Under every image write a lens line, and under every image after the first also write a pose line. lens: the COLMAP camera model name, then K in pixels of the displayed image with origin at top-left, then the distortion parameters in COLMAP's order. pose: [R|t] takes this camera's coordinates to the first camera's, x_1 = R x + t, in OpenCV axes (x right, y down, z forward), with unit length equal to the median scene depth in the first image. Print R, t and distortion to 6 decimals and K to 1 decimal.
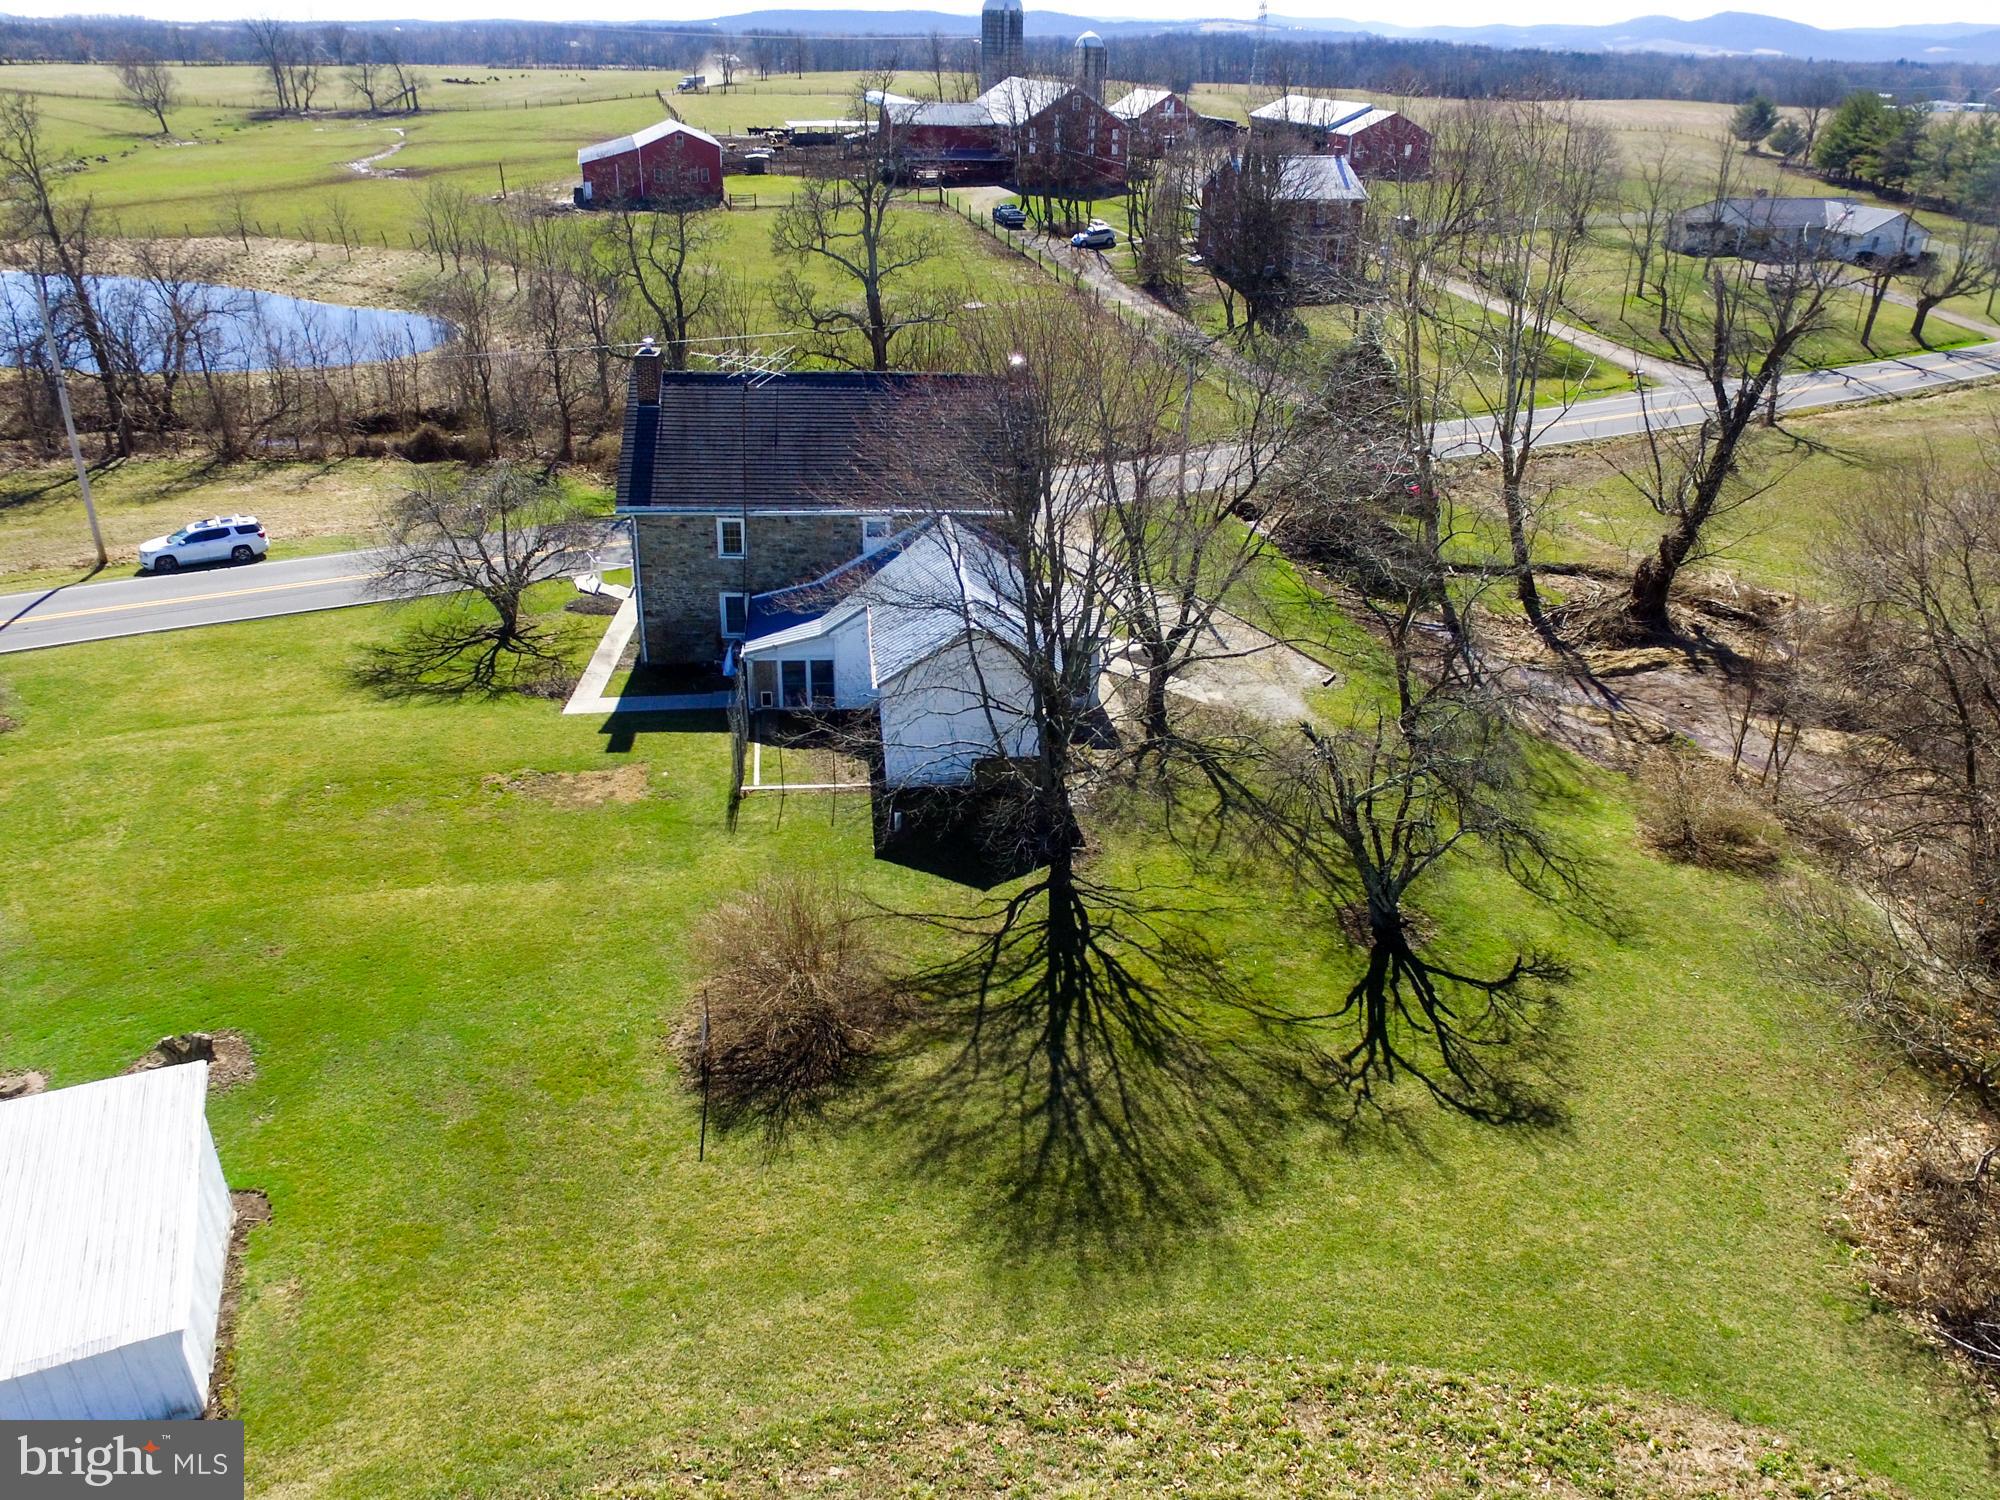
lens RADIAL K [[1343.2, 0, 1058.9], [0, 1343.2, 744.5], [0, 0, 1]] dist [-0.110397, 0.083836]
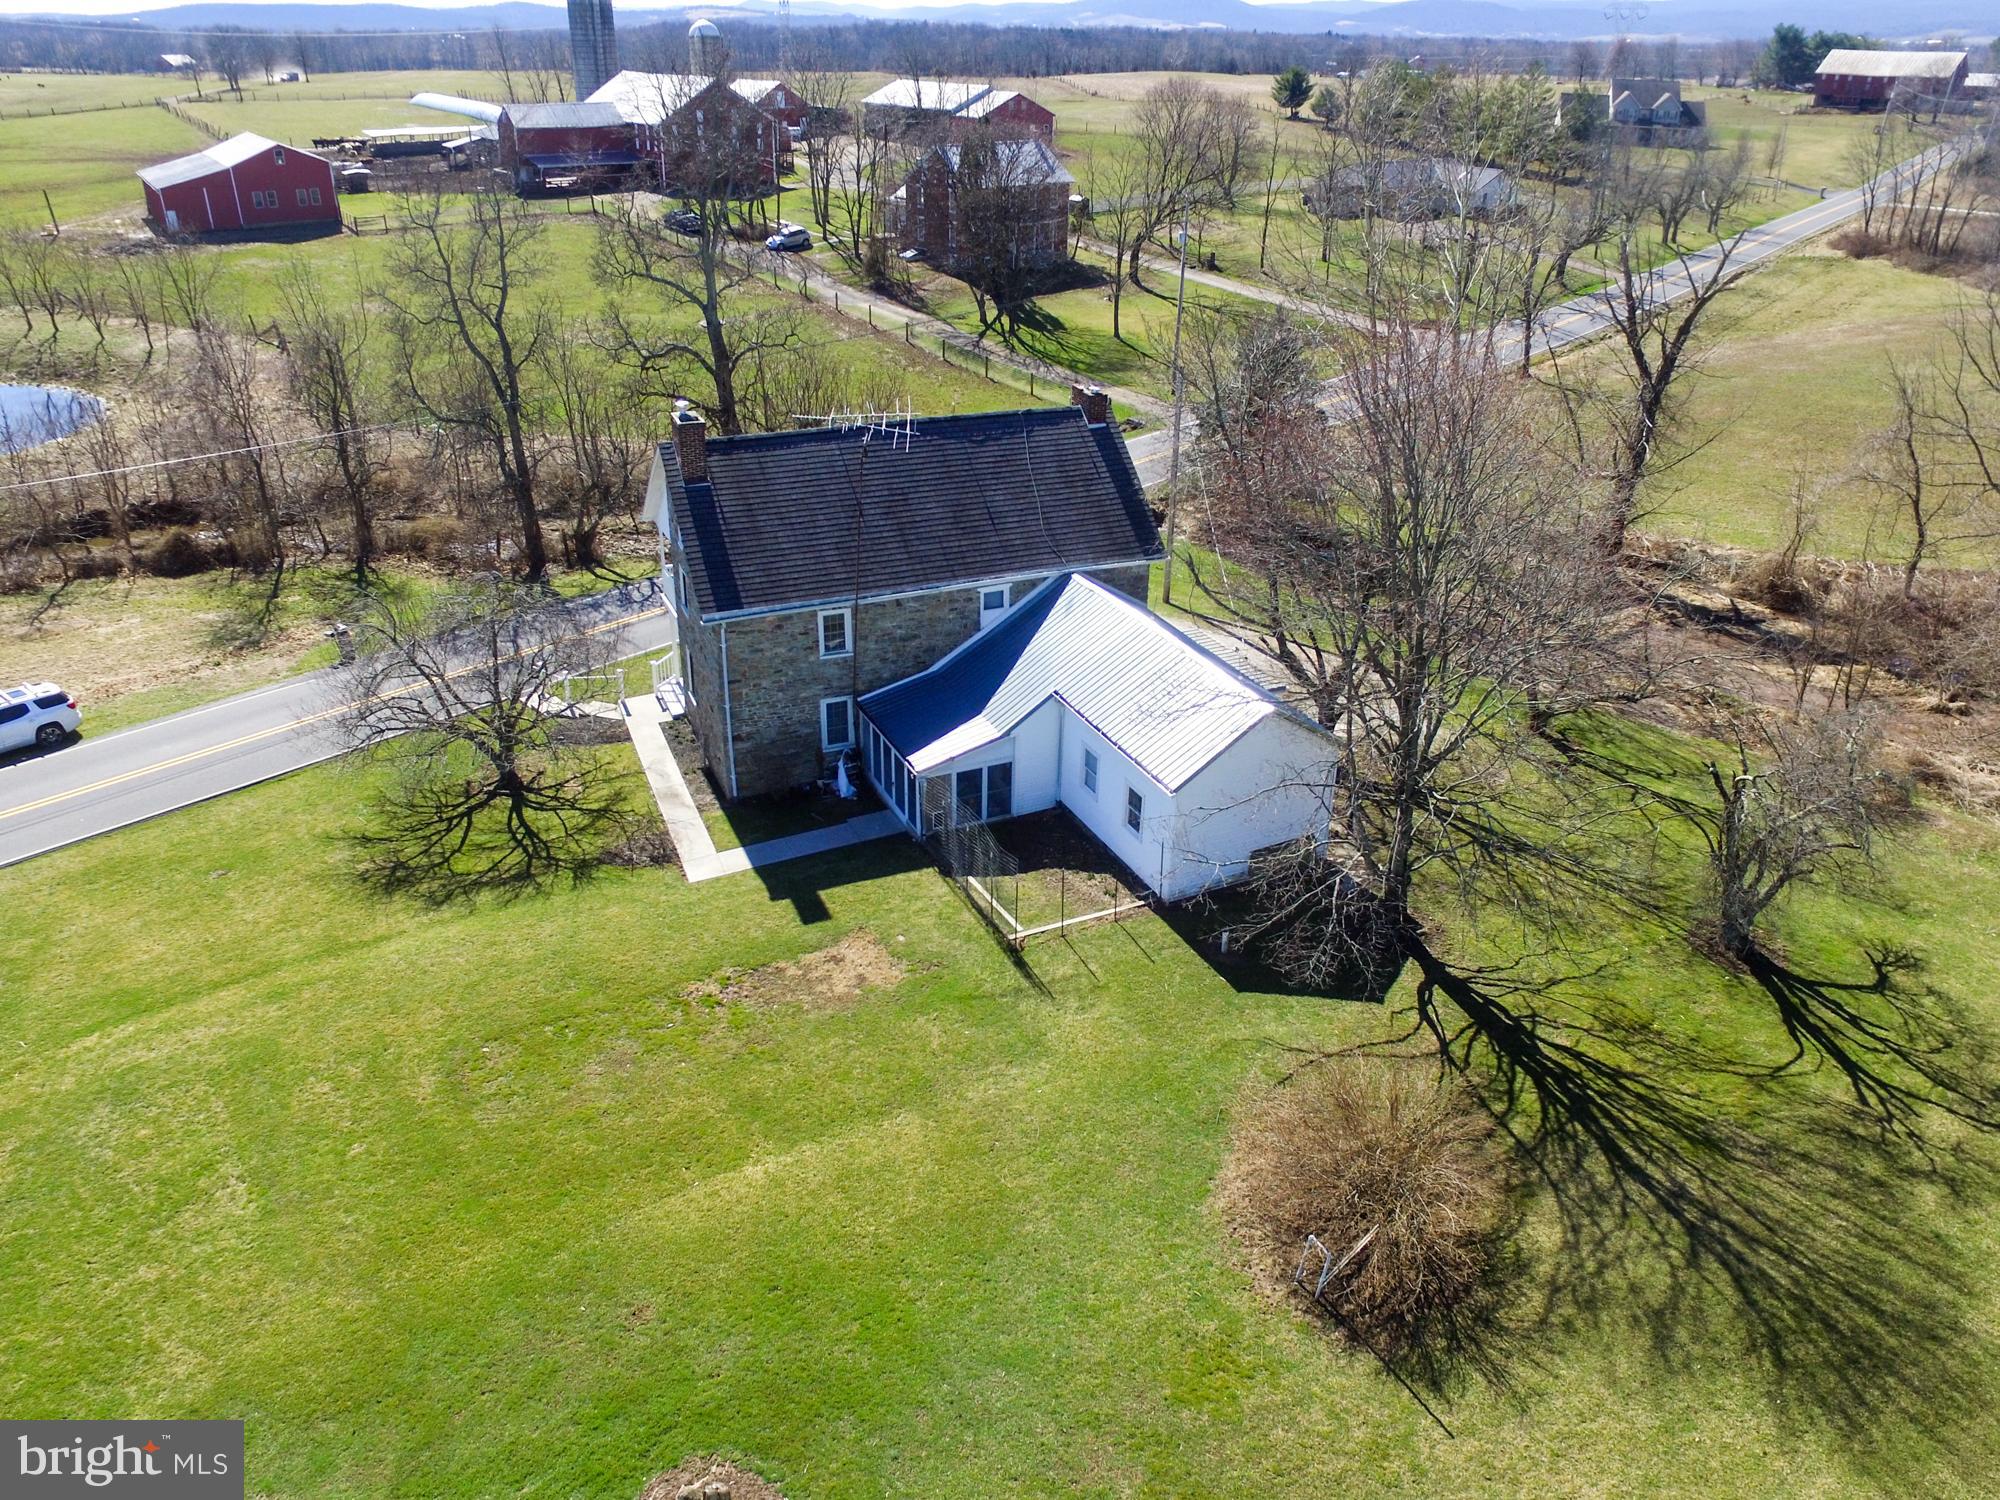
lens RADIAL K [[1333.1, 0, 1035.1], [0, 1333.1, 754.1], [0, 0, 1]] dist [-0.114743, 0.083404]
pose [[0.947912, -0.163839, 0.273167, -0.370604], [0.158568, 0.986479, 0.041424, -0.096476], [-0.276260, 0.004049, 0.961074, 0.172617]]
